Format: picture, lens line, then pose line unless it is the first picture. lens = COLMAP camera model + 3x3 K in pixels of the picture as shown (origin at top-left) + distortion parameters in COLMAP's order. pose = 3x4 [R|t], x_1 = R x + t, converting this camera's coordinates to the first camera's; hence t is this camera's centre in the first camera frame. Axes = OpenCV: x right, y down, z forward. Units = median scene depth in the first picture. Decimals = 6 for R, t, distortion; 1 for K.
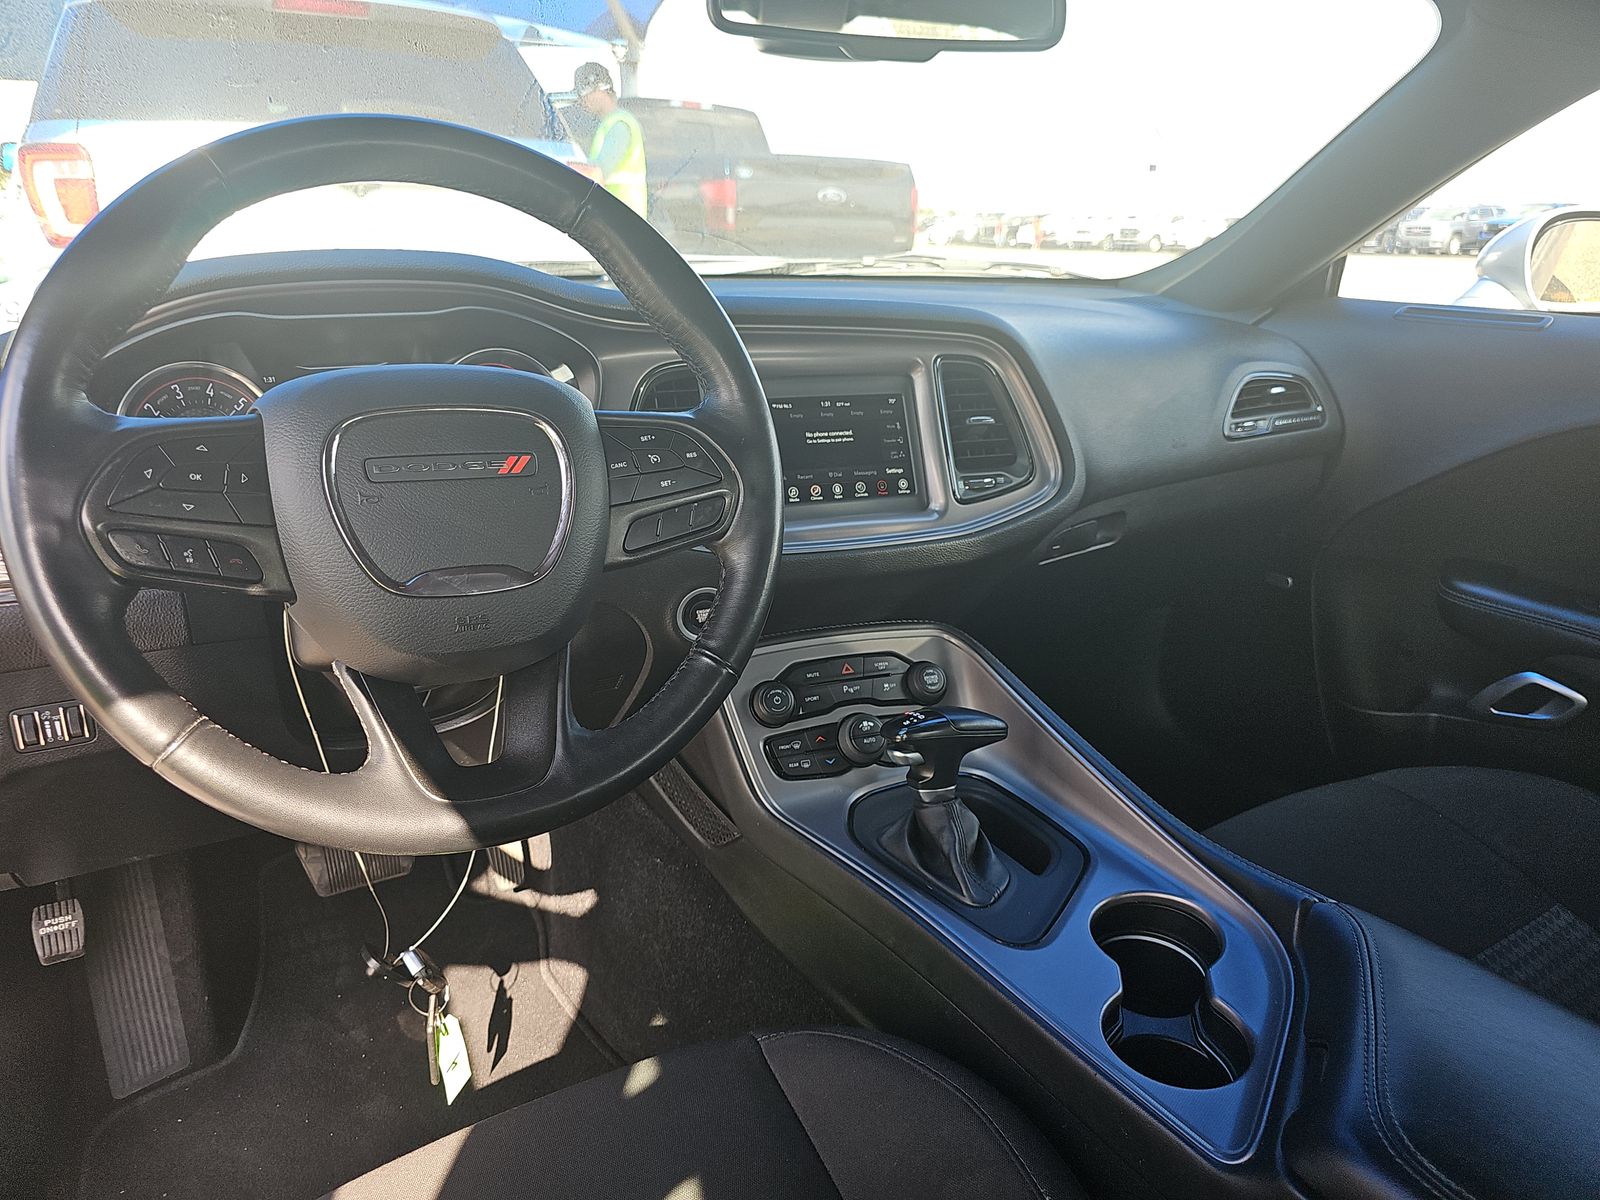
lens RADIAL K [[1089.3, 0, 795.4], [0, 1089.3, 575.0], [0, 0, 1]] dist [0.064539, -0.052412]
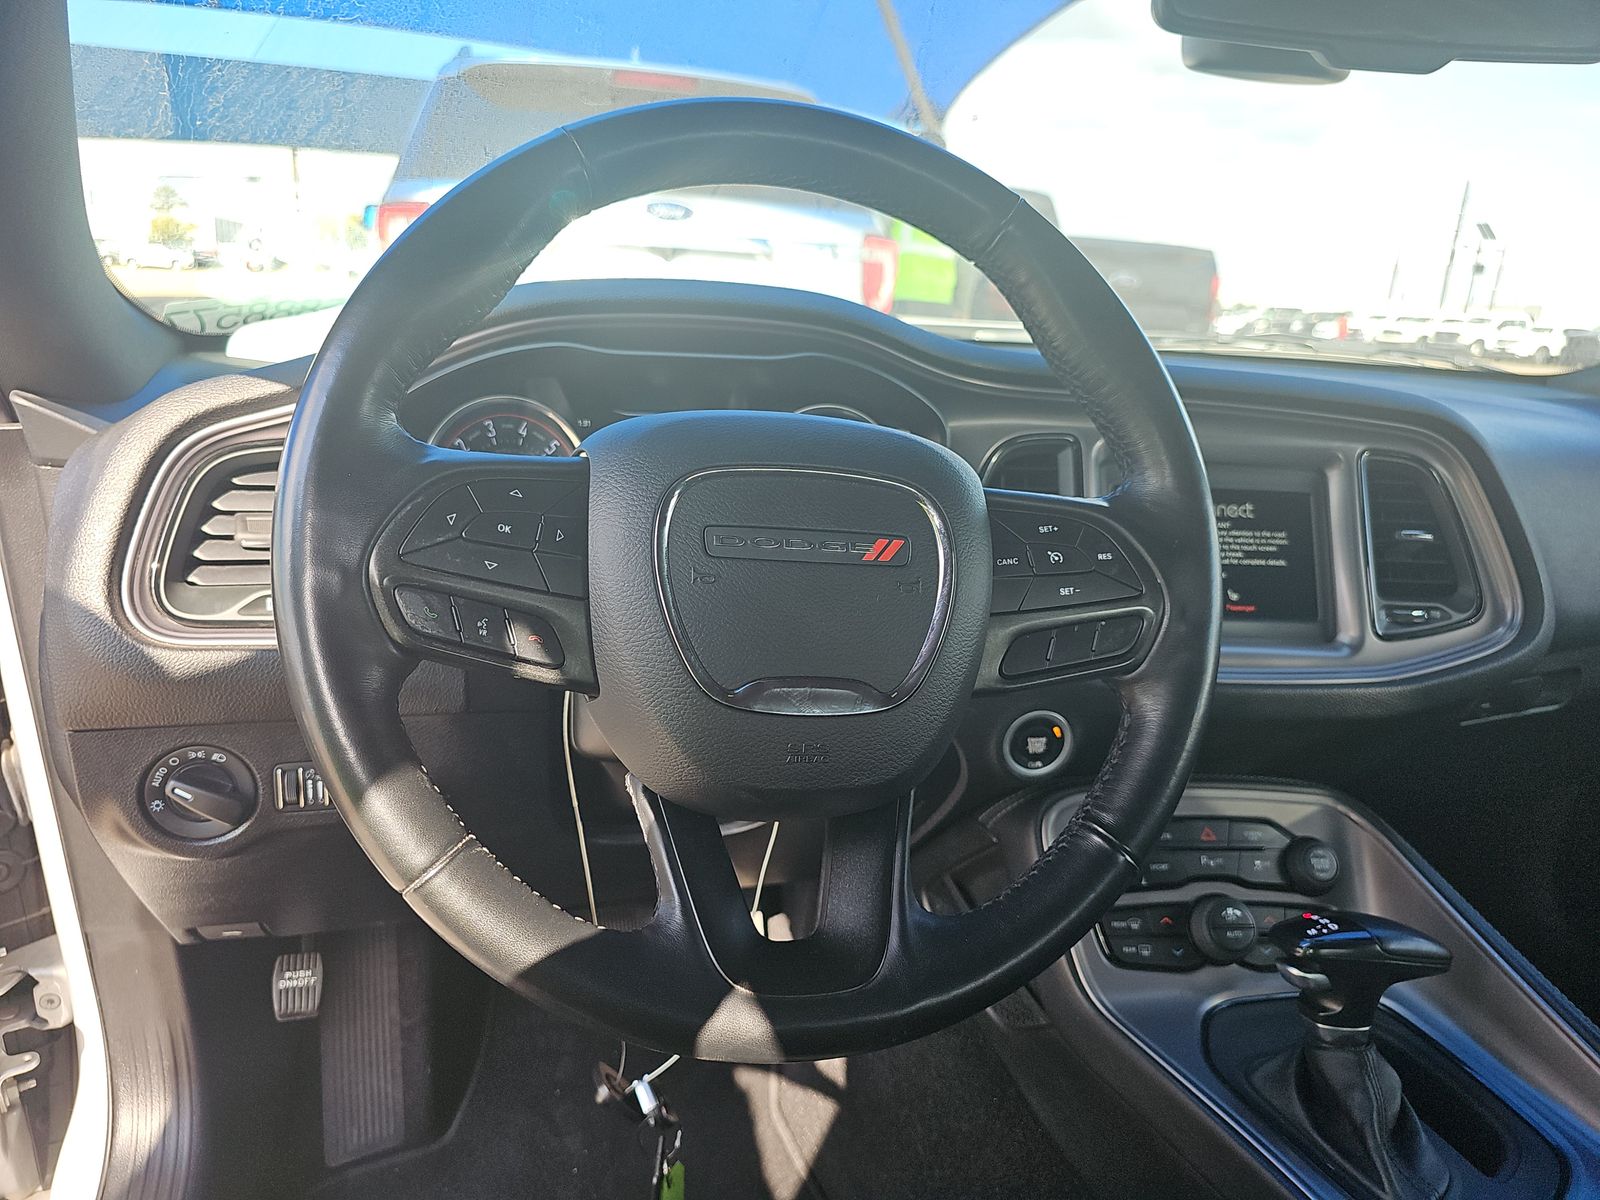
lens RADIAL K [[1089.3, 0, 795.4], [0, 1089.3, 575.0], [0, 0, 1]] dist [0.064539, -0.052412]
pose [[0.971604, 0.099675, -0.214596, -0.092374], [-0.114092, 0.991900, -0.055843, -0.021271], [0.207291, 0.078741, 0.975105, 0.155185]]
